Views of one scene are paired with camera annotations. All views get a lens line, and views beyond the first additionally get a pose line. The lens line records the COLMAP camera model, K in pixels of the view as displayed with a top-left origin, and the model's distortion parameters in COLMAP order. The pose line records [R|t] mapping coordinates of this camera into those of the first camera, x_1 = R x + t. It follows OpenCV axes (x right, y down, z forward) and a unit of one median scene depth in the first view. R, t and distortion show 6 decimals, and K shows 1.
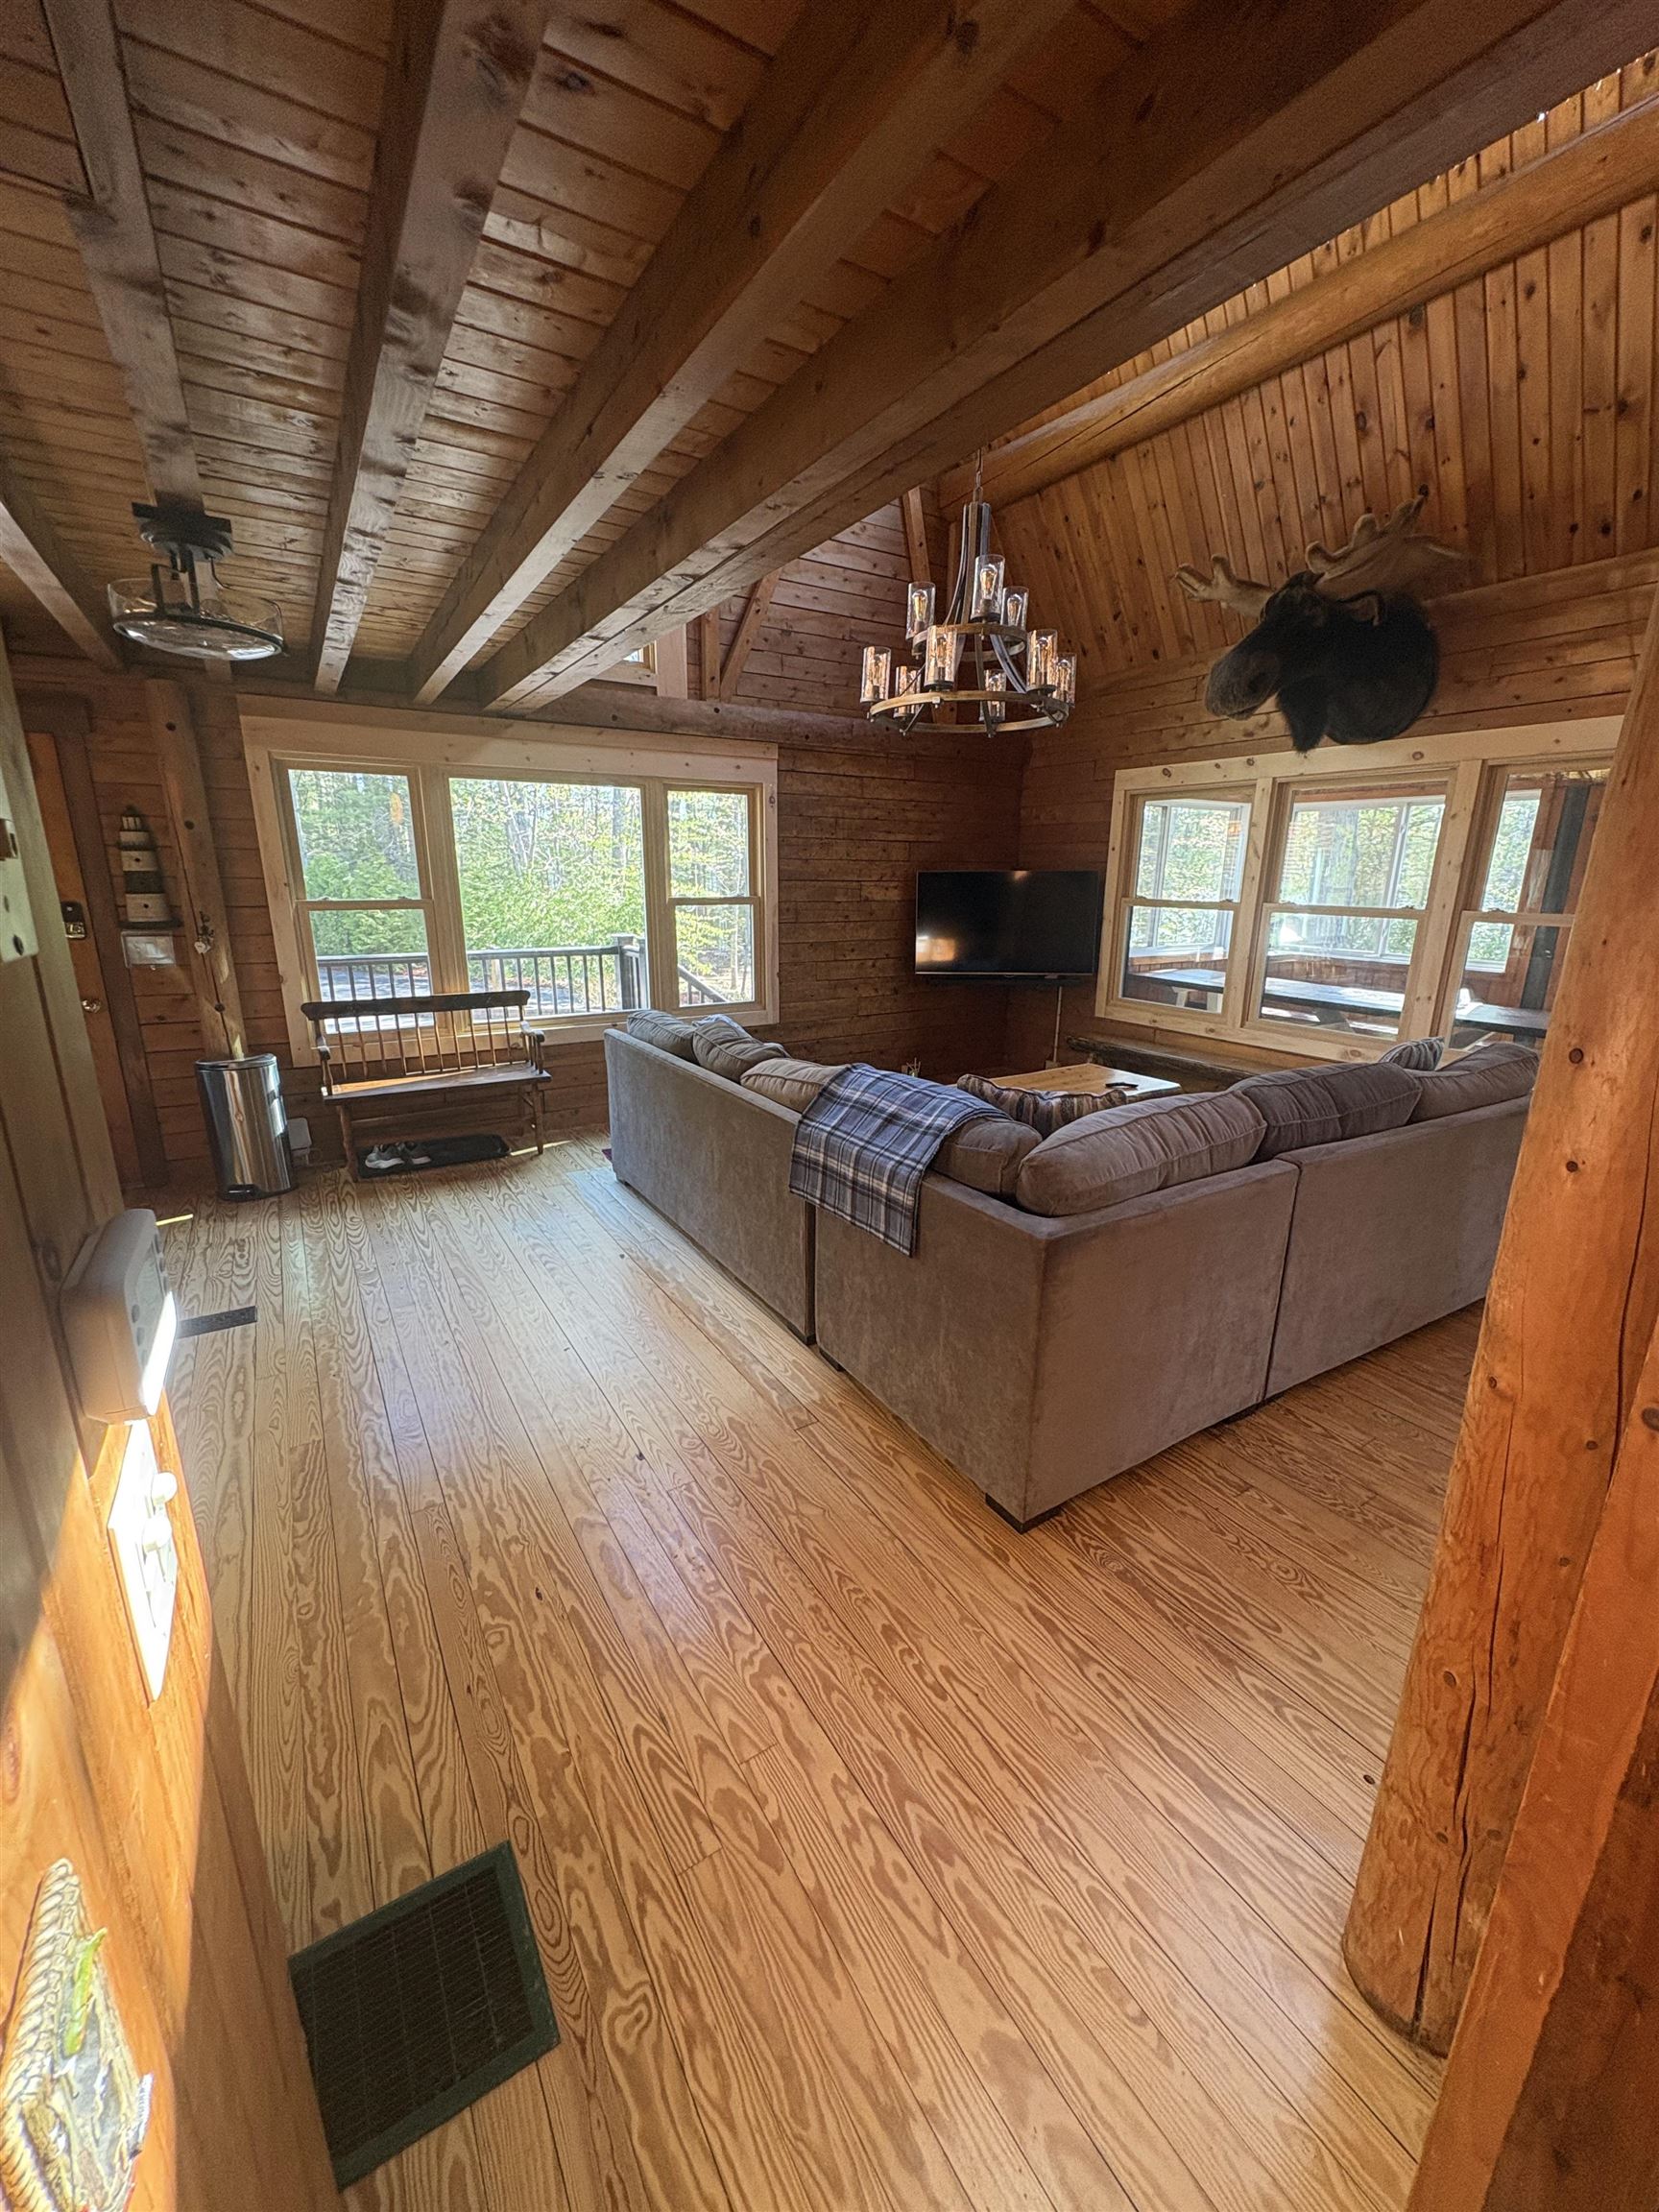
lens RADIAL K [[884.2, 0, 828.0], [0, 884.2, 1104.5], [0, 0, 1]] dist [-0.000318, 0.000202]
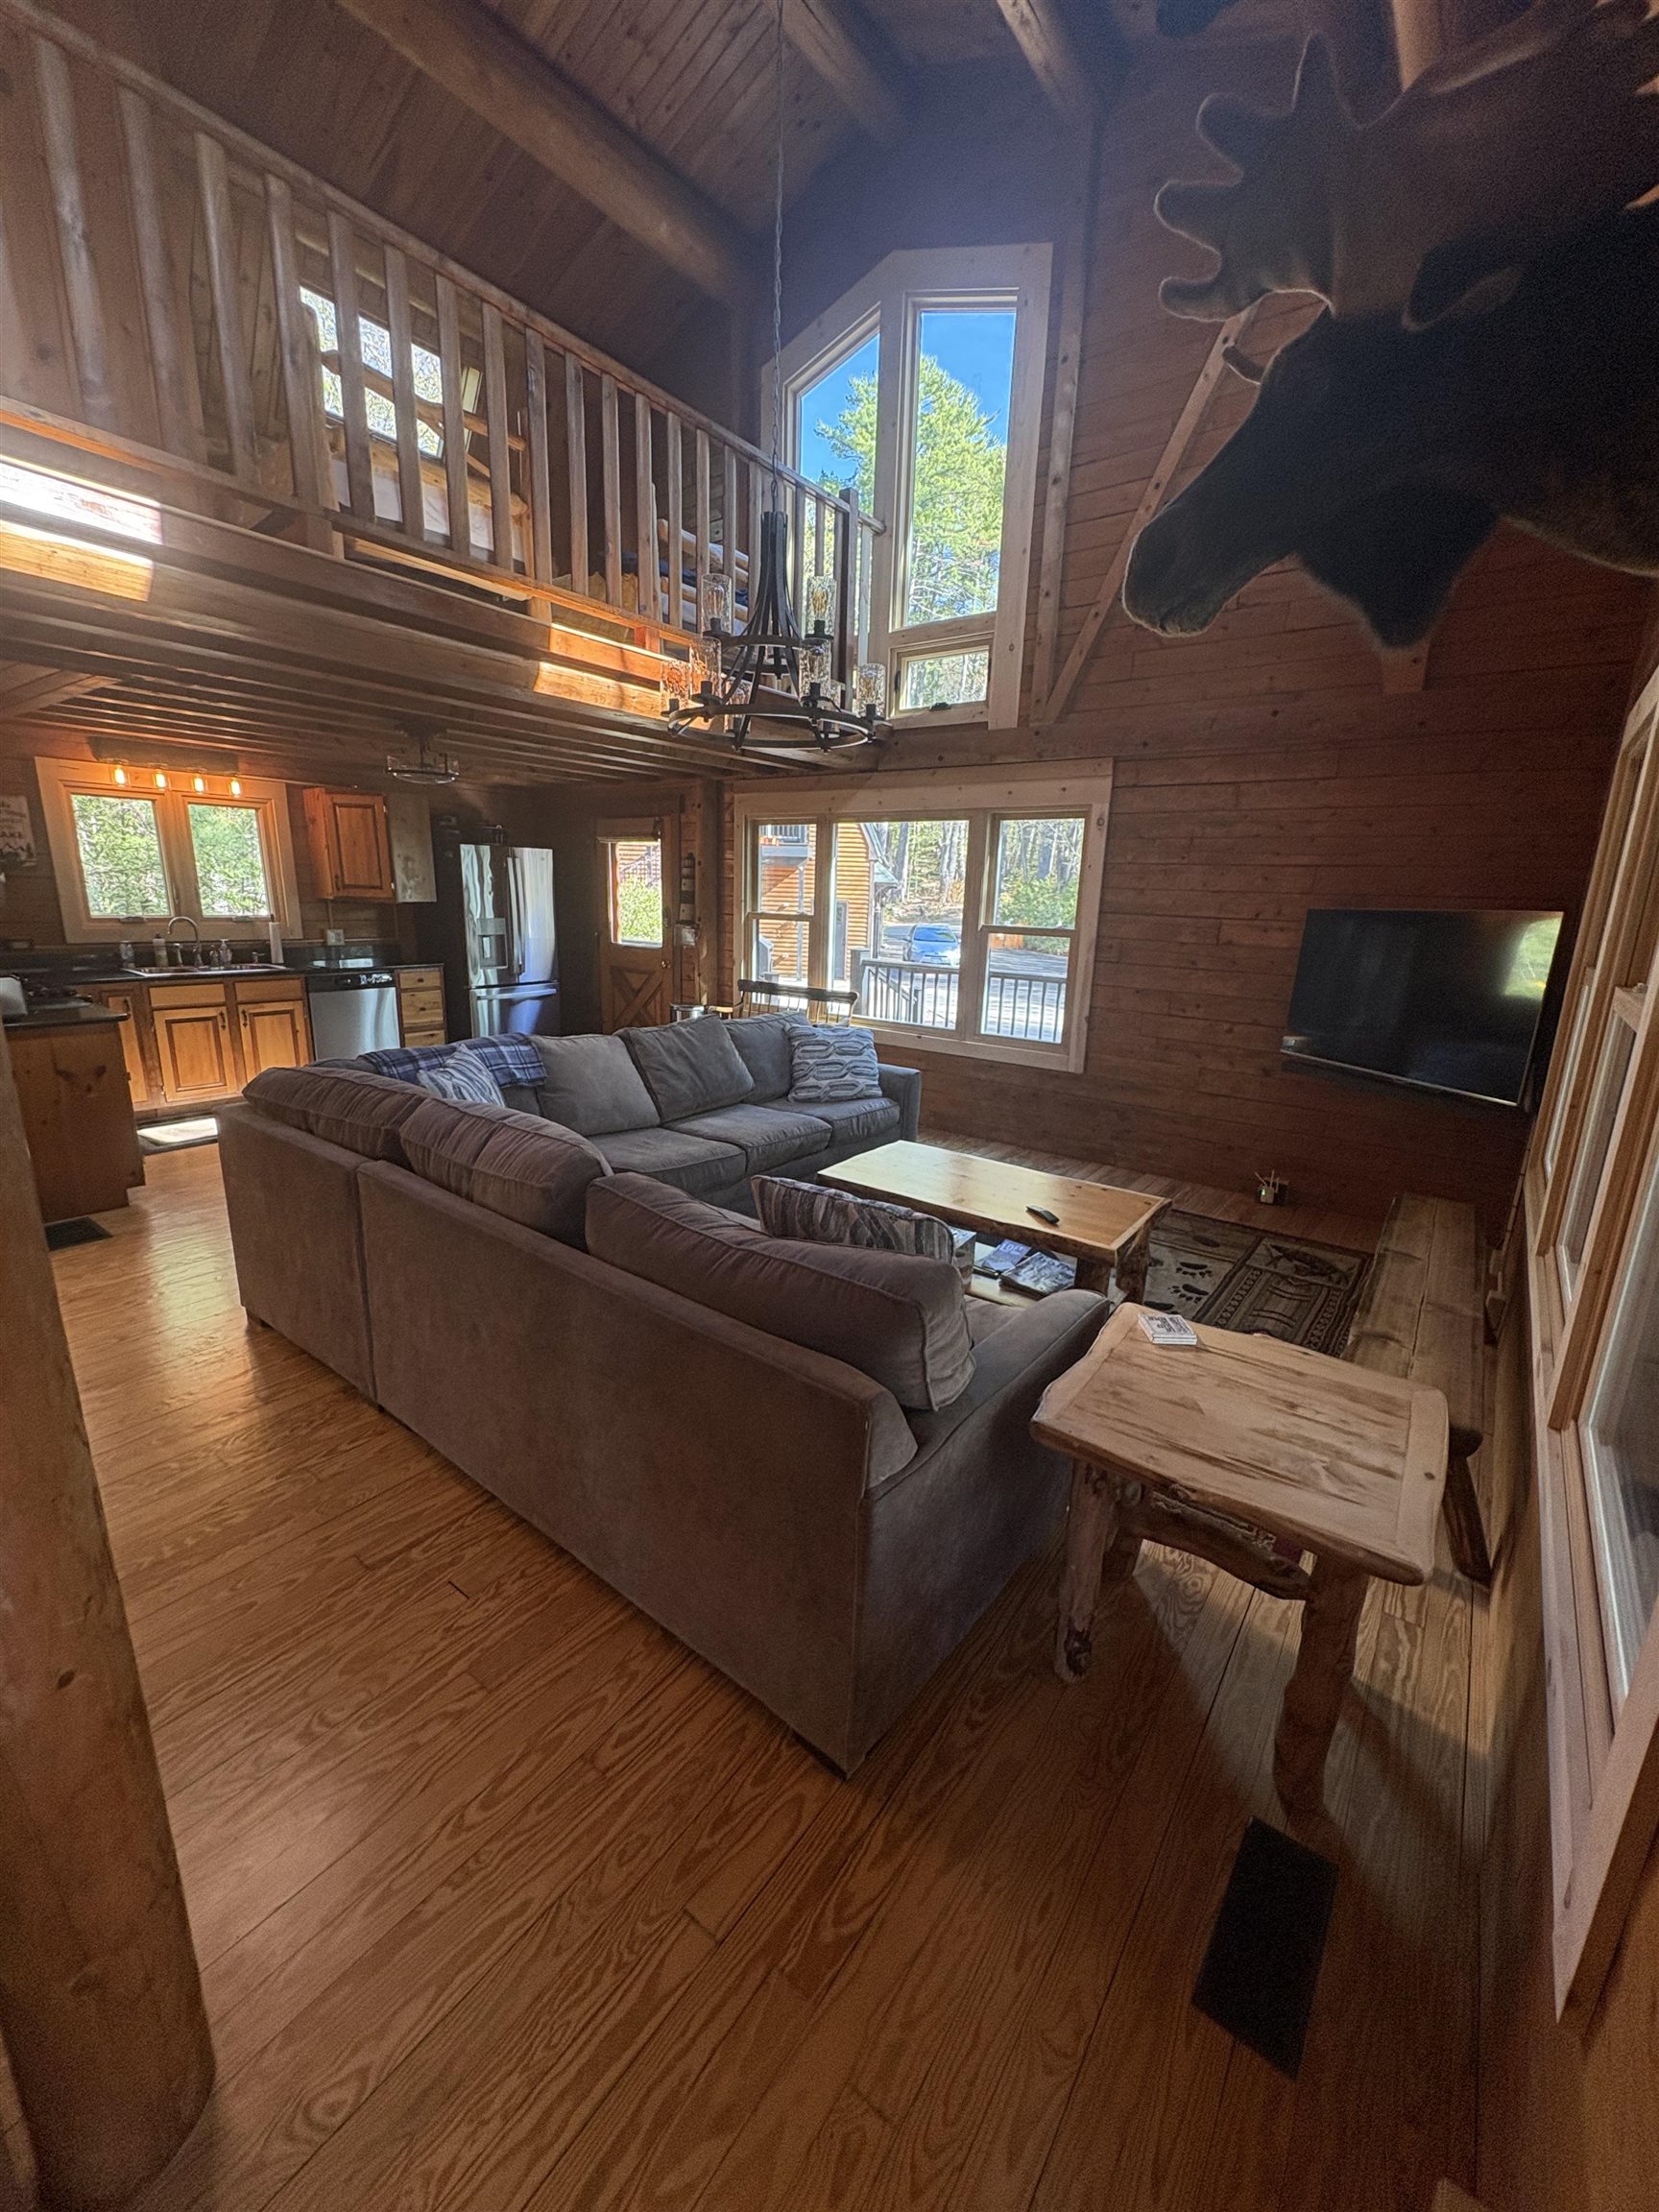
lens RADIAL K [[884.2, 0, 827.5], [0, 884.2, 1106.8], [0, 0, 1]] dist [-0.000318, 0.000202]
pose [[0.365137, 0.228363, -0.902511, 0.754932], [-0.263073, 0.955246, 0.135273, -0.130895], [0.893011, 0.188033, 0.408871, 0.488433]]
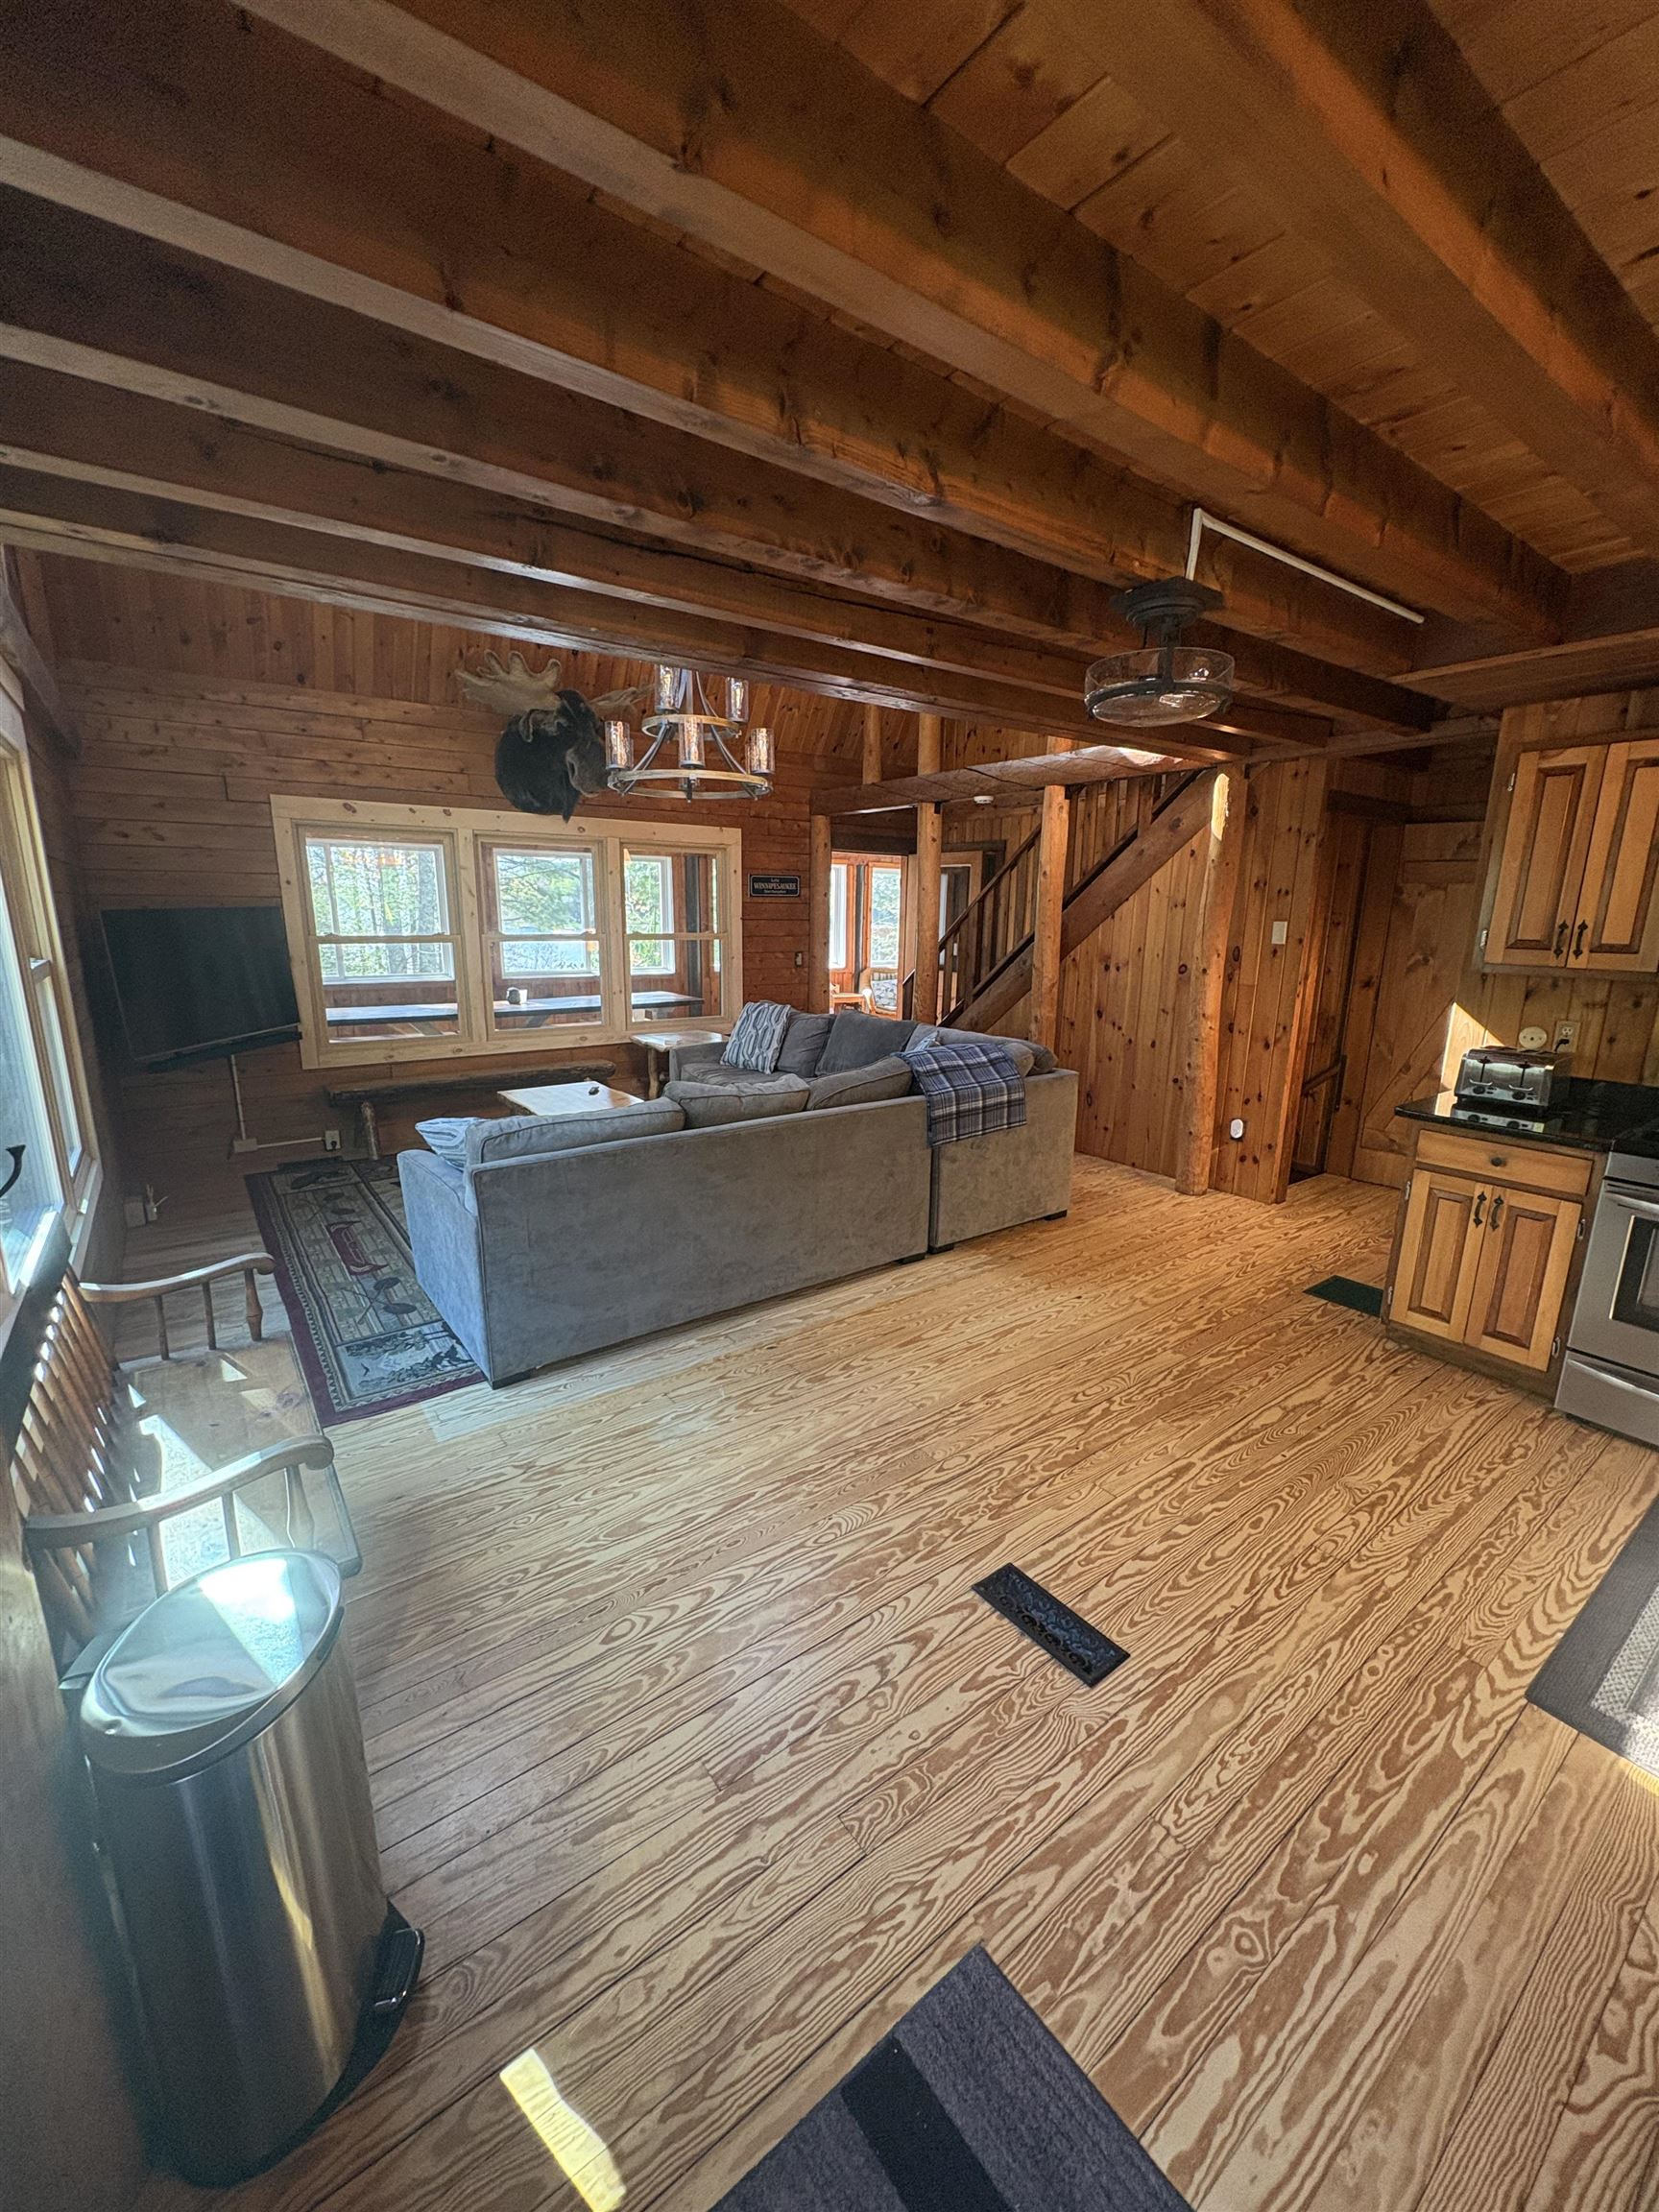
lens RADIAL K [[884.2, 0, 832.1], [0, 884.2, 1114.0], [0, 0, 1]] dist [-0.000318, 0.000202]
pose [[-0.091209, -0.232315, 0.968355, -0.743822], [0.240444, 0.938500, 0.247800, -0.182968], [-0.966368, 0.255436, -0.029741, 0.640877]]
